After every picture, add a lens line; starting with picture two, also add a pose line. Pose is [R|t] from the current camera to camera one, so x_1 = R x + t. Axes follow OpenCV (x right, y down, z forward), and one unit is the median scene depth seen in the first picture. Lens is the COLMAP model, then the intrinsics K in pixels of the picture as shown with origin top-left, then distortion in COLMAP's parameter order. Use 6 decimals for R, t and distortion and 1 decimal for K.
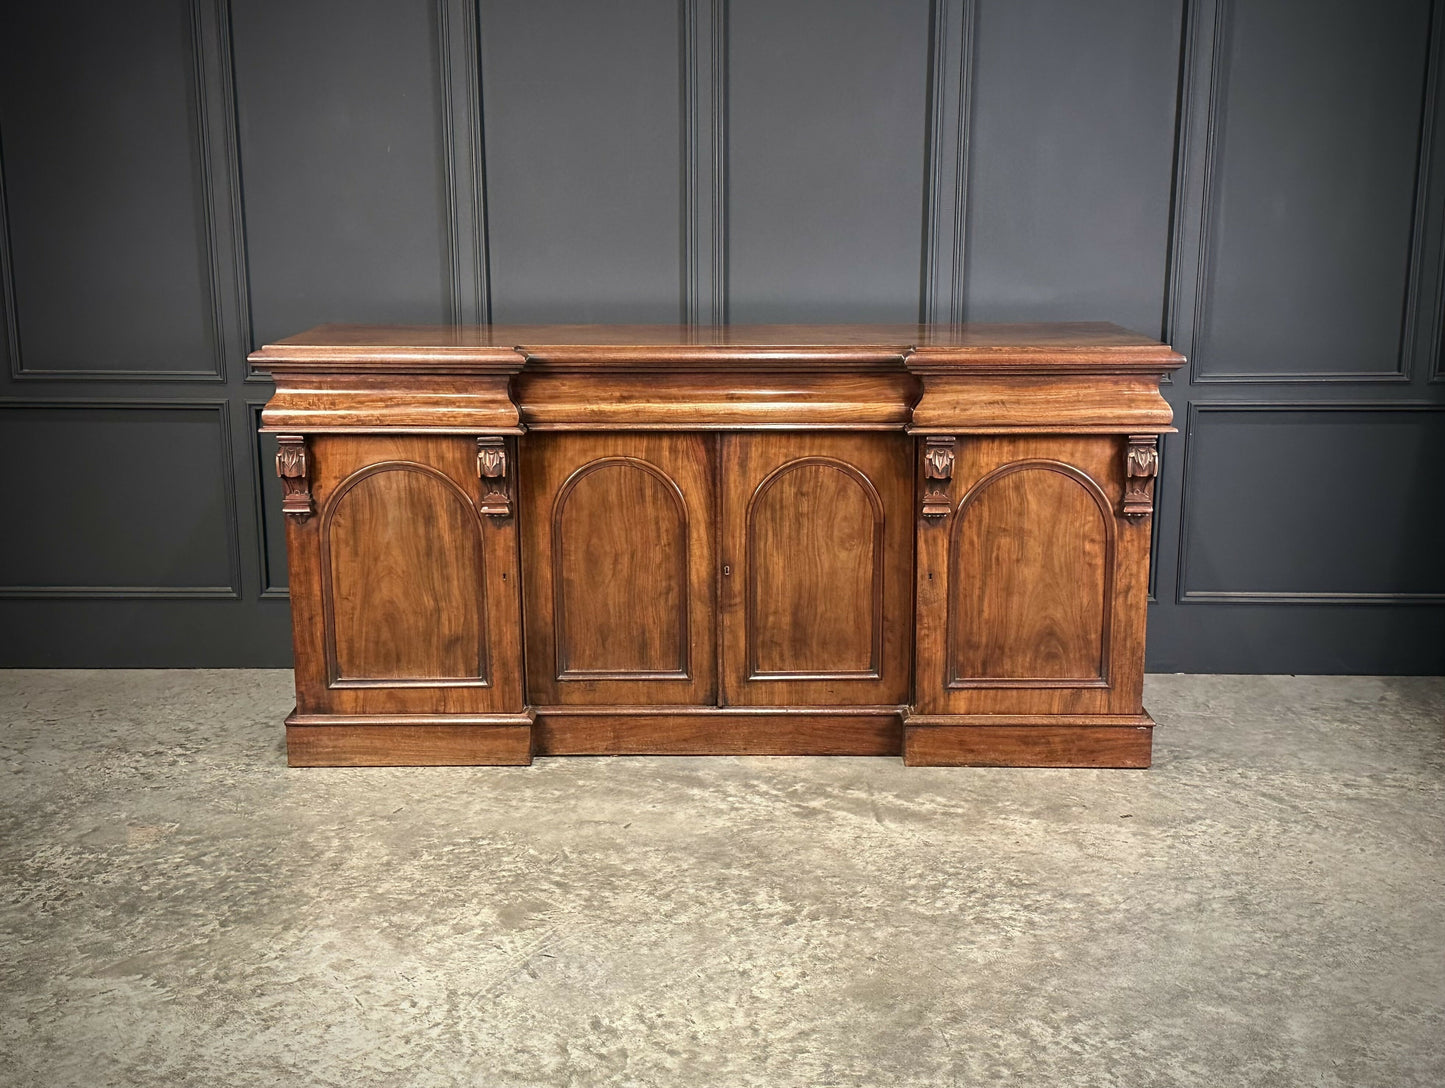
lens RADIAL K [[1461.3, 0, 694.0], [0, 1461.3, 575.5], [0, 0, 1]] dist [0.065701, 0.000000]
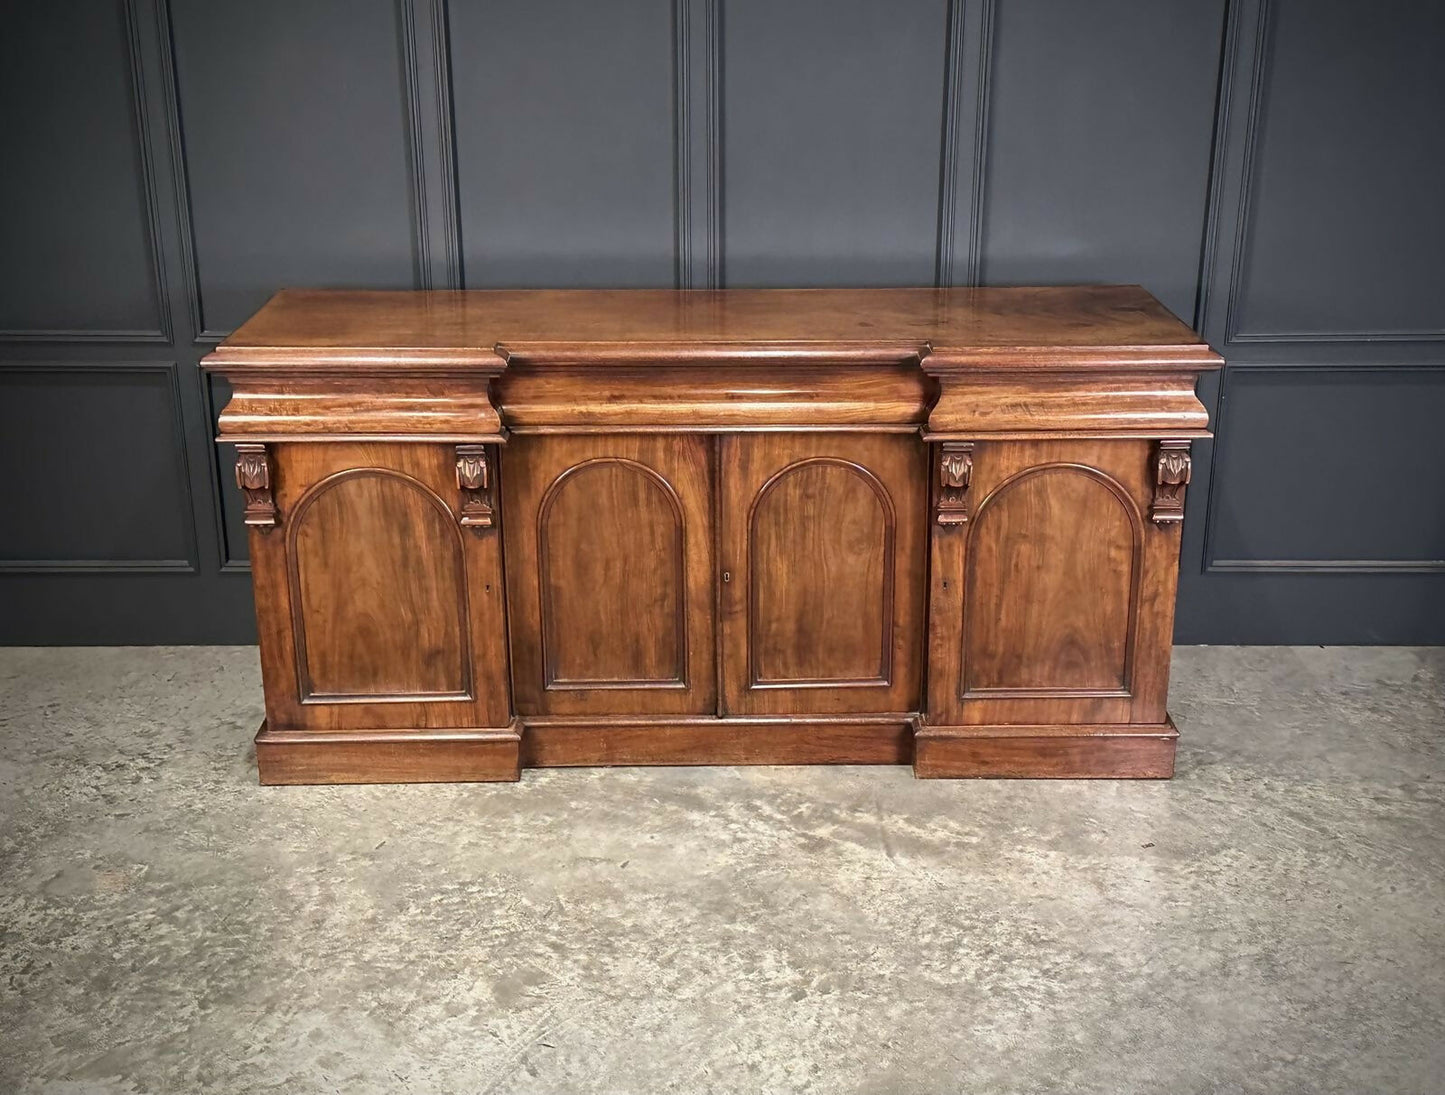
lens RADIAL K [[1563.7, 0, 705.0], [0, 1563.7, 550.4], [0, 0, 1]] dist [0.064573, 0.000000]
pose [[0.999770, -0.008357, 0.019732, -0.011352], [0.006131, 0.993881, 0.110289, -0.135338], [-0.020533, -0.110142, 0.993704, 0.012628]]
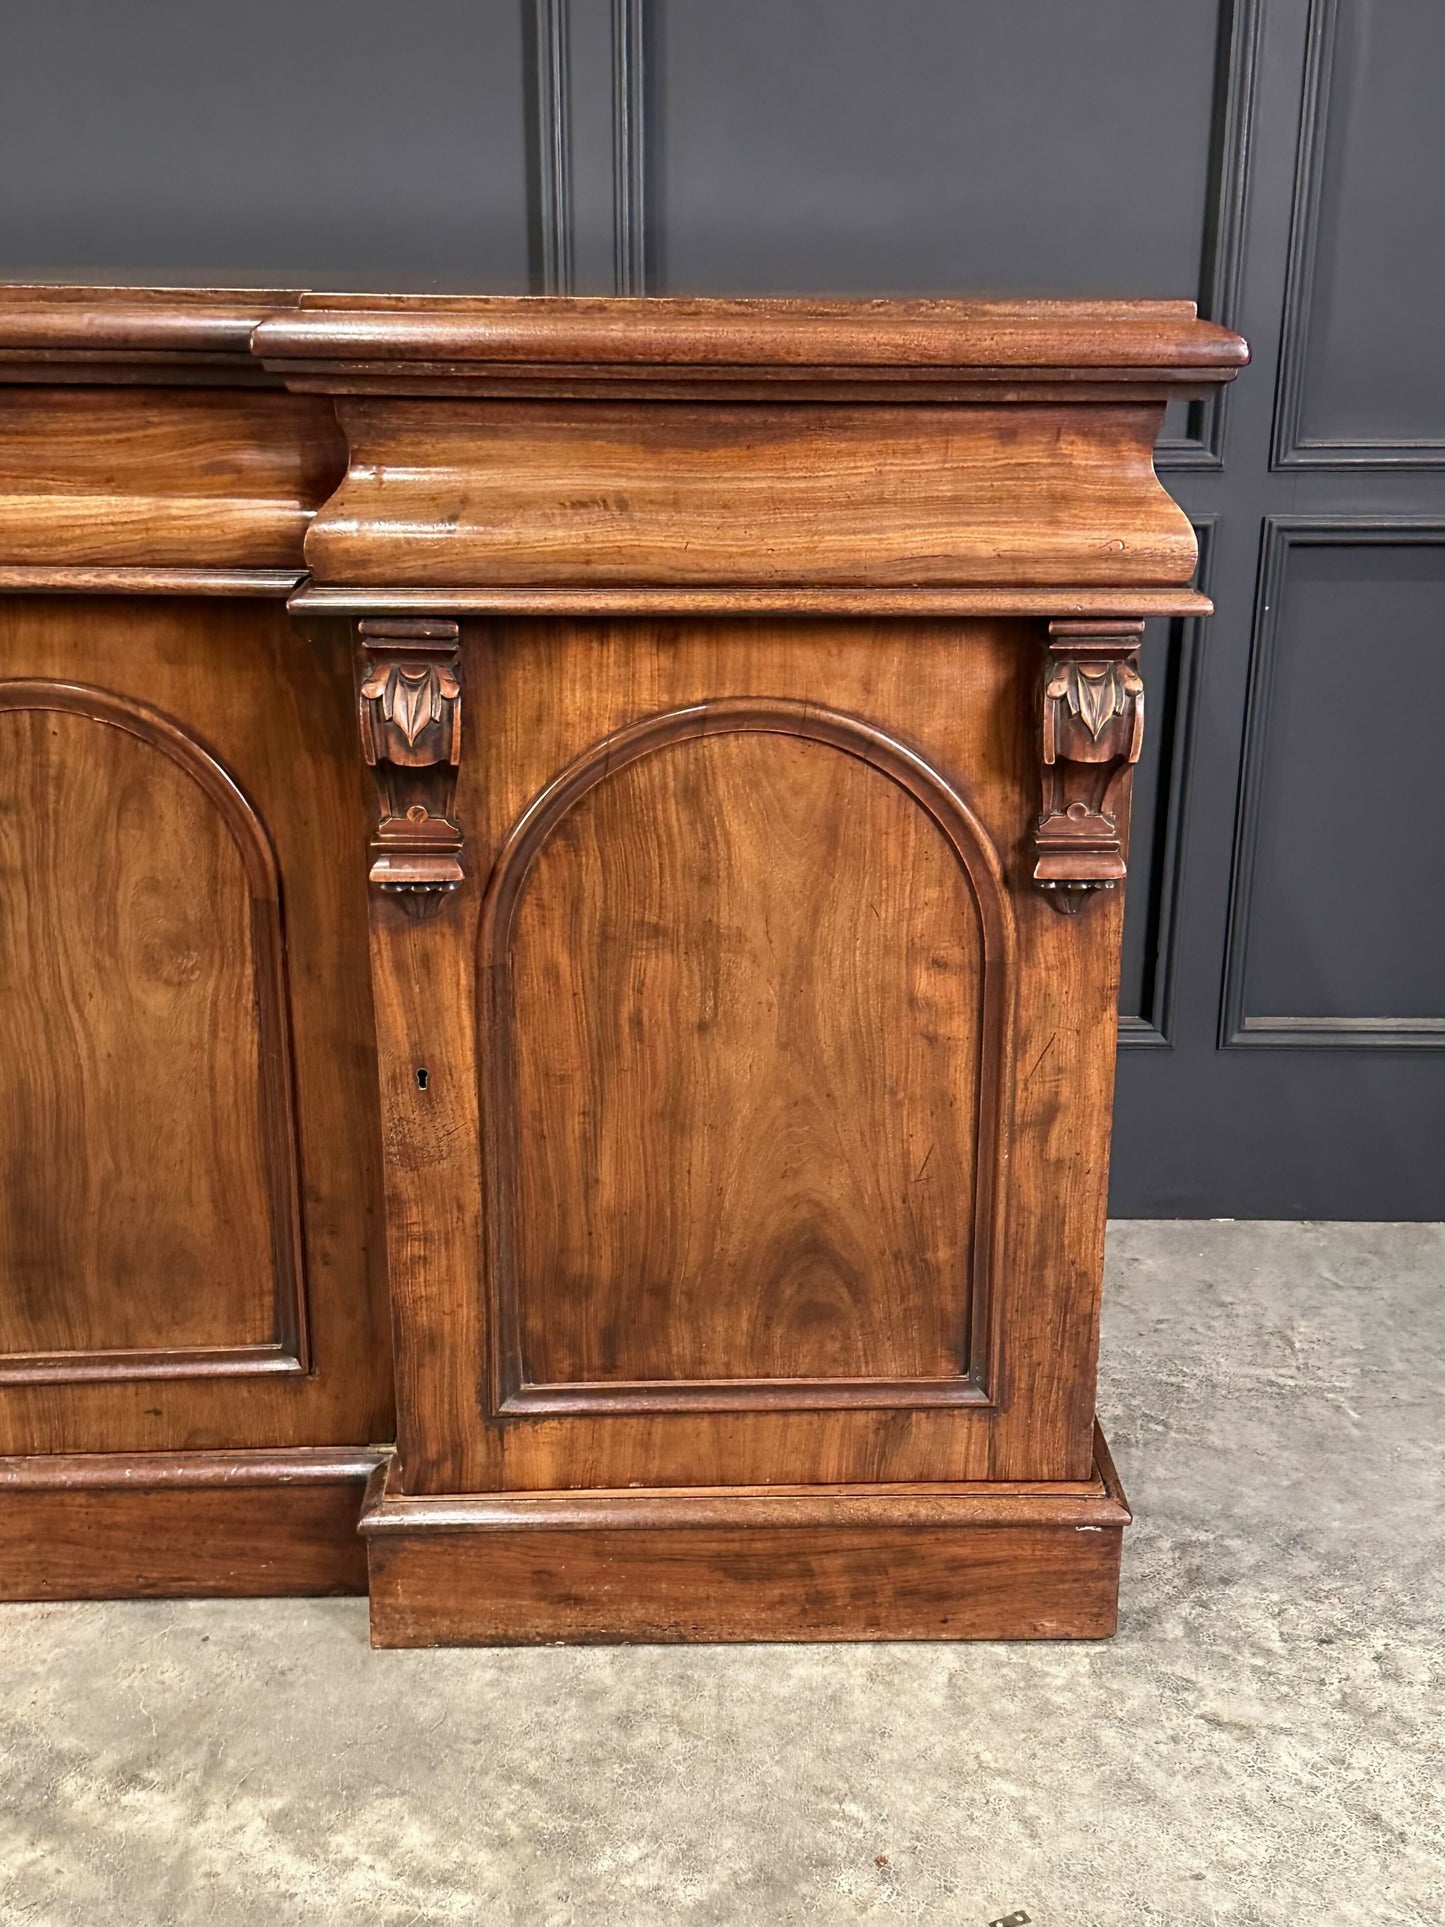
lens RADIAL K [[2039.3, 0, 709.0], [0, 2039.3, 981.1], [0, 0, 1]] dist [0.052087, 0.000000]
pose [[0.998485, -0.002961, 0.054949, 0.202826], [-0.002011, 0.995921, 0.090205, -0.059864], [-0.054992, -0.090179, 0.994406, 0.584883]]
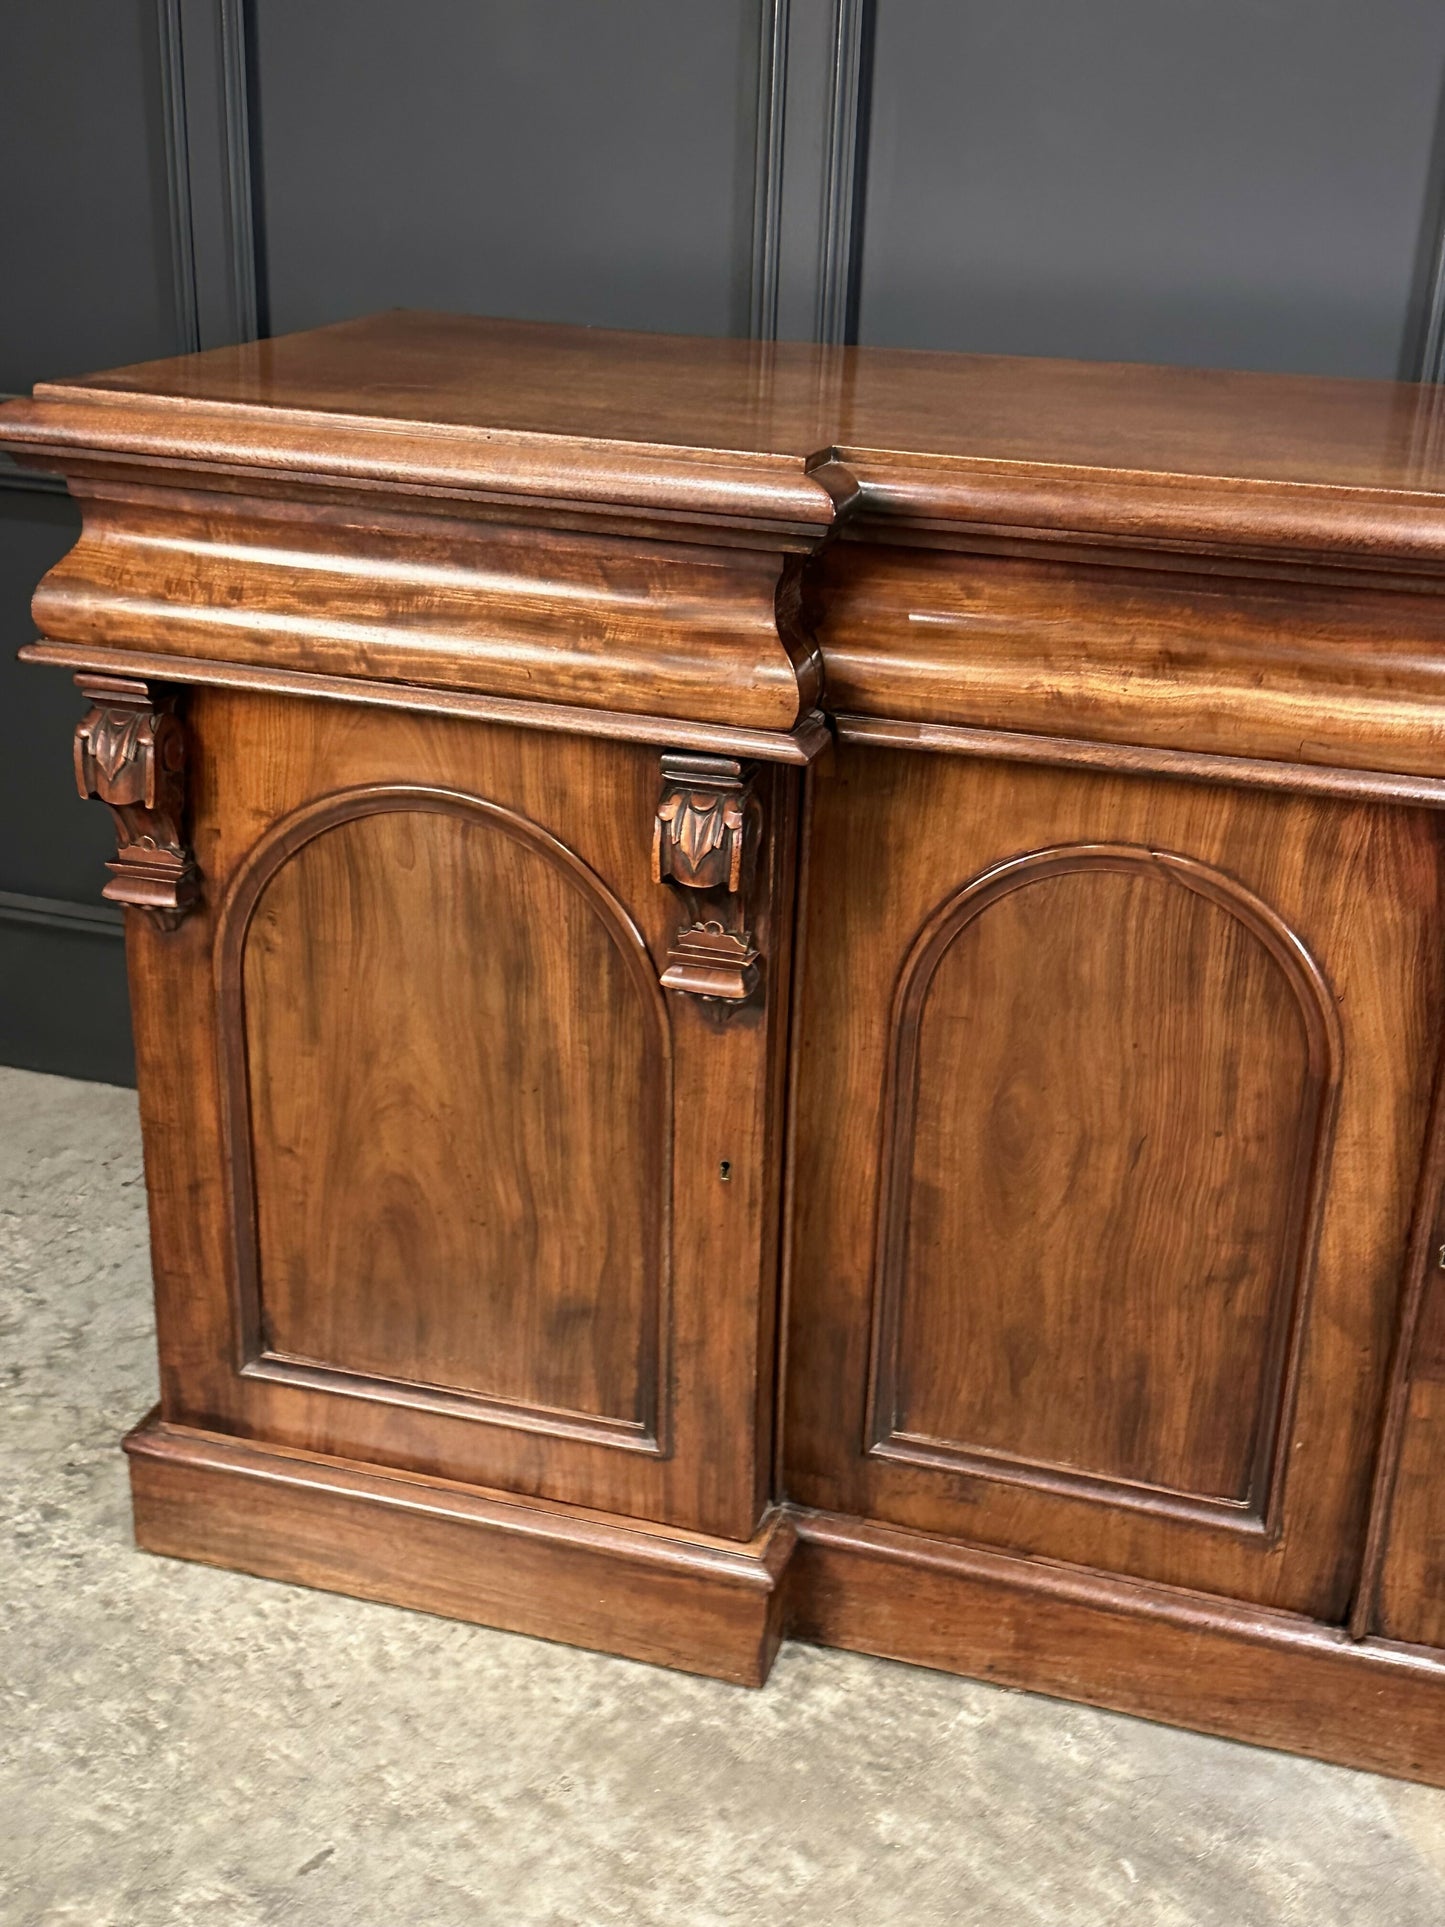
lens RADIAL K [[2039.3, 0, 777.1], [0, 2039.3, 975.6], [0, 0, 1]] dist [0.052087, 0.000000]
pose [[0.964168, 0.137889, -0.226642, -0.023287], [-0.102021, 0.981332, 0.163029, -0.119142], [0.244891, -0.134065, 0.960237, 0.592000]]
